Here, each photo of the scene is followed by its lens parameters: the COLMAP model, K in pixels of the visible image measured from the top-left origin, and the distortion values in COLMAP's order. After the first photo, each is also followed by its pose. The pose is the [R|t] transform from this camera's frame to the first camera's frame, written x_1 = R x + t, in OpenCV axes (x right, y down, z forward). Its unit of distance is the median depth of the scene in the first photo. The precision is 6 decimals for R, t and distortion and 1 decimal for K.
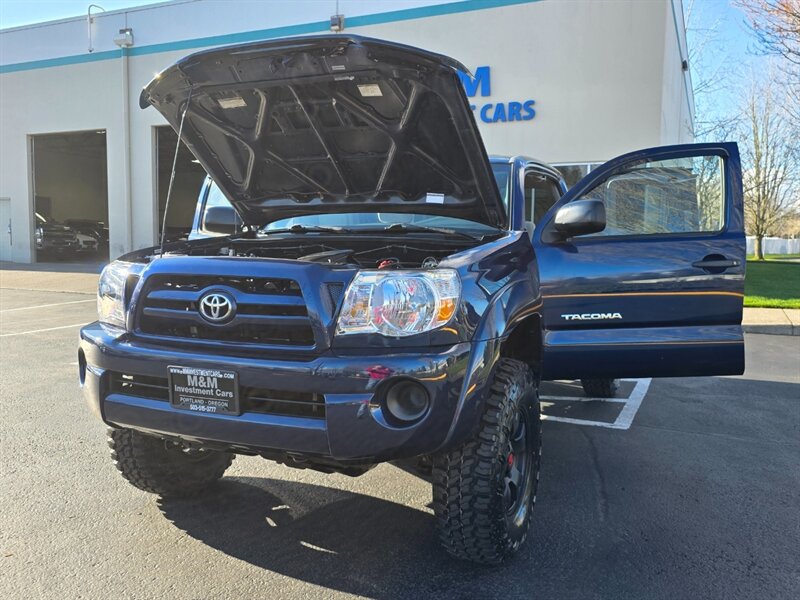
lens RADIAL K [[669.5, 0, 401.1], [0, 669.5, 292.0], [0, 0, 1]] dist [0.044082, -0.008102]
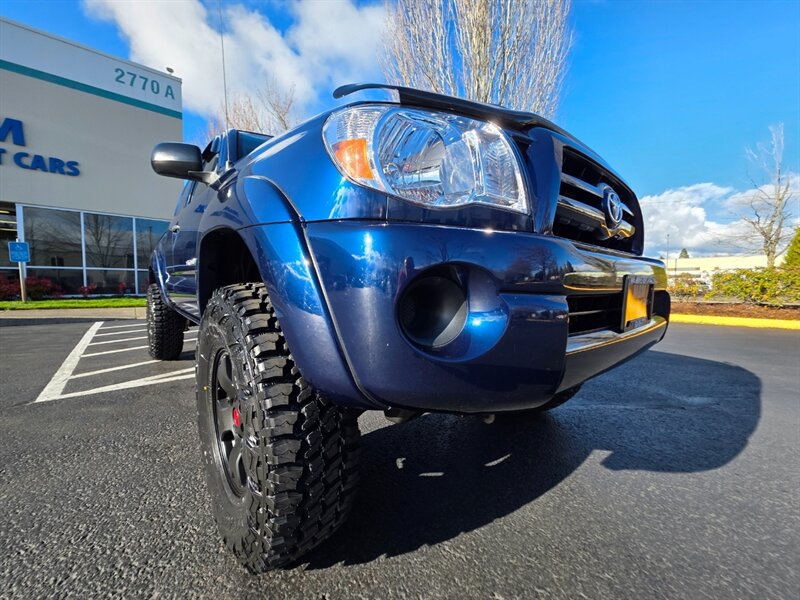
lens RADIAL K [[319.8, 0, 401.2], [0, 319.8, 300.5], [0, 0, 1]] dist [0.001104, -0.000229]
pose [[0.425434, -0.053295, 0.903419, -0.761117], [0.070037, 0.997209, 0.025846, 0.110191], [-0.902275, 0.052277, 0.427980, 1.067861]]
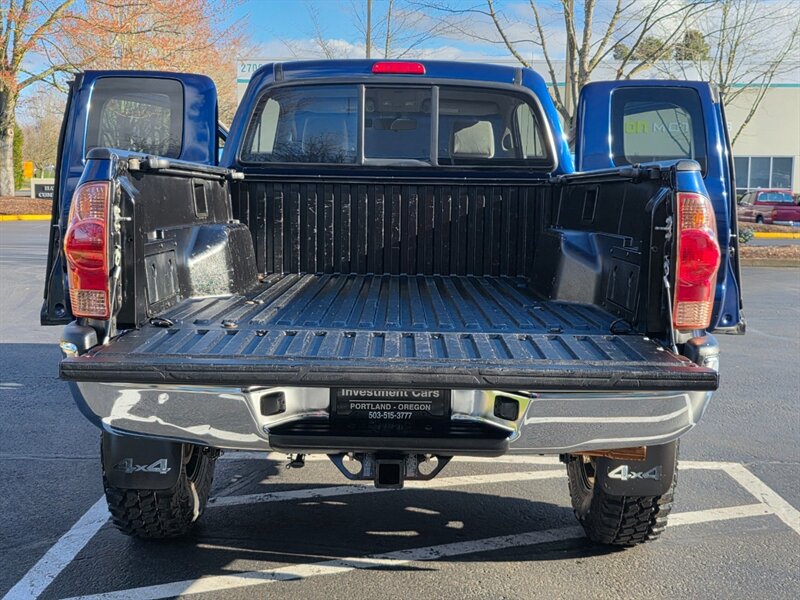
lens RADIAL K [[987.2, 0, 409.8], [0, 987.2, 311.8], [0, 0, 1]] dist [0.119245, -0.234936]
pose [[-0.914502, 0.022797, -0.403939, 0.968493], [-0.054060, 0.982572, 0.177845, -0.257593], [0.400954, 0.184476, -0.897332, 3.839919]]
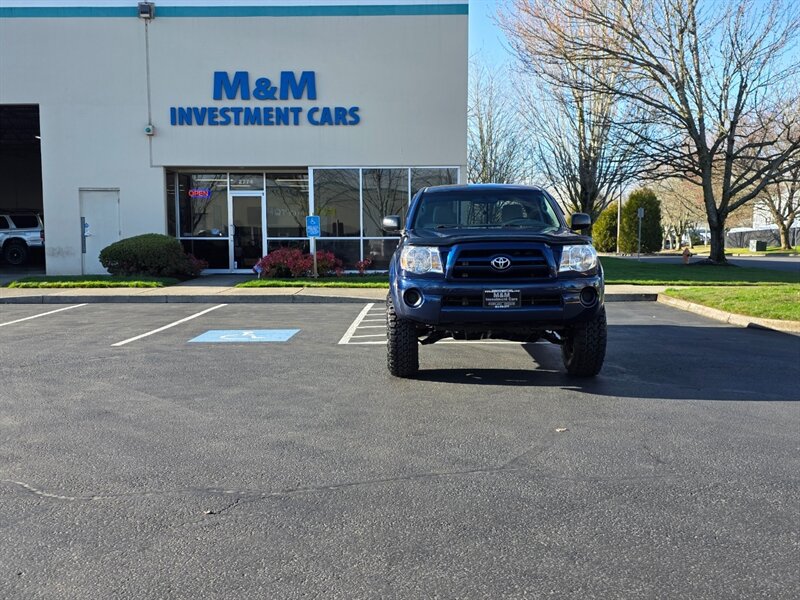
lens RADIAL K [[789.4, 0, 398.7], [0, 789.4, 304.6], [0, 0, 1]] dist [0.121201, -0.228480]
pose [[0.921996, -0.046984, 0.384338, -1.617808], [0.044610, 0.998890, 0.015094, 0.106482], [-0.384621, 0.003228, 0.923069, -1.326664]]
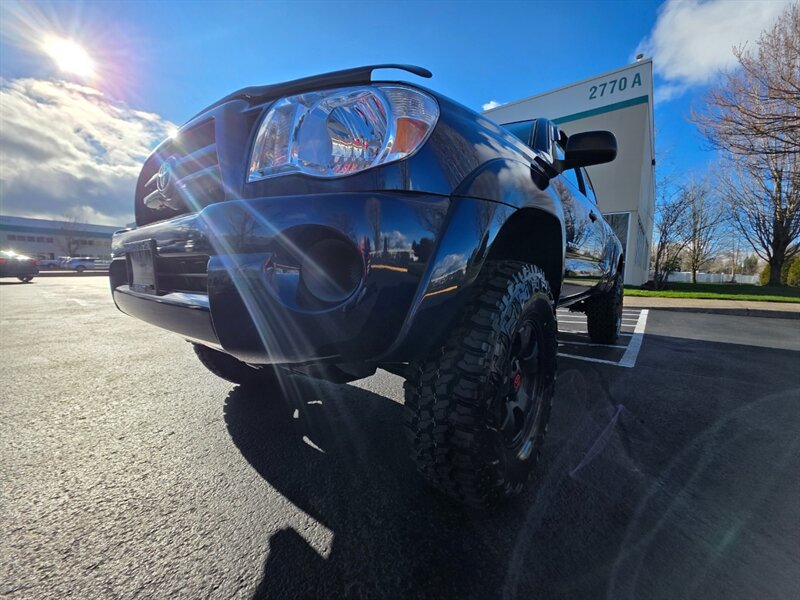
lens RADIAL K [[314.9, 0, 399.0], [0, 314.9, 300.7], [0, 0, 1]] dist [0.002267, 0.000072]
pose [[0.966770, 0.030936, -0.253767, 0.134393], [-0.028362, 0.999503, 0.013794, 0.169197], [0.254068, -0.006139, 0.967167, 0.667733]]
